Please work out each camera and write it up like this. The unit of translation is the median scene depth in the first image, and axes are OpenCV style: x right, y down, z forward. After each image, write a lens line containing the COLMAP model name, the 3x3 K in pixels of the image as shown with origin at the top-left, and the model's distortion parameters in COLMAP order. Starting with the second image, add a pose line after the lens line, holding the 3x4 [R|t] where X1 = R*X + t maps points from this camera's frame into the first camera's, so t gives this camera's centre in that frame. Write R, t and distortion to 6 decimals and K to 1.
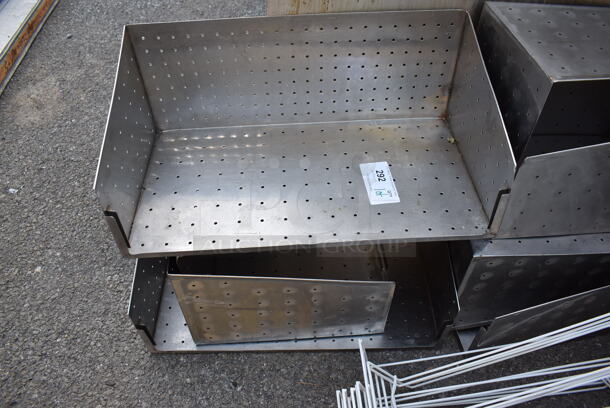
lens RADIAL K [[469.8, 0, 306.5], [0, 469.8, 205.1], [0, 0, 1]] dist [-0.109371, 0.023546]
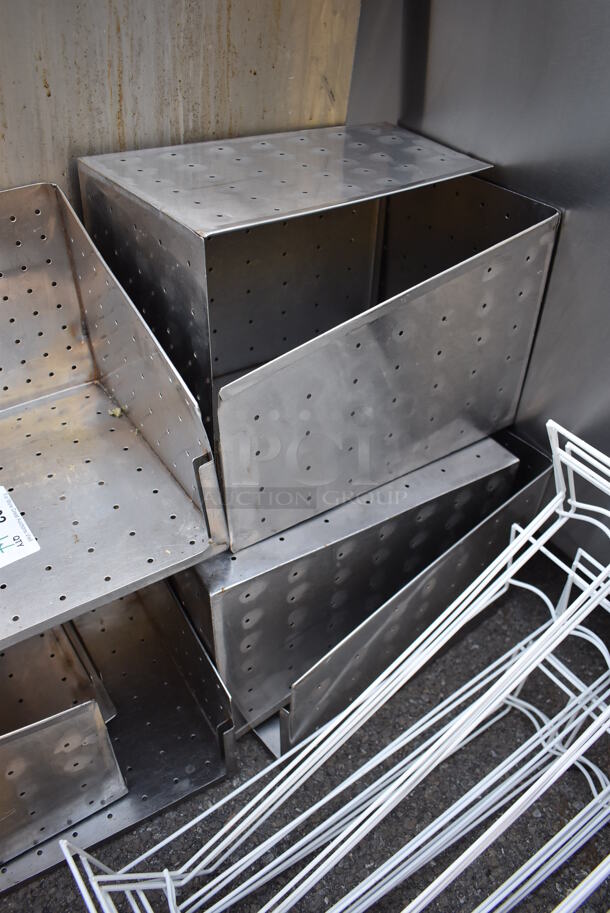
lens RADIAL K [[703.1, 0, 305.2], [0, 703.1, 463.8], [0, 0, 1]] dist [-0.109371, 0.023546]
pose [[0.860548, -0.311095, 0.403332, 0.158369], [0.360666, 0.931289, -0.051202, 0.044750], [-0.359689, 0.189530, 0.913620, 0.173518]]
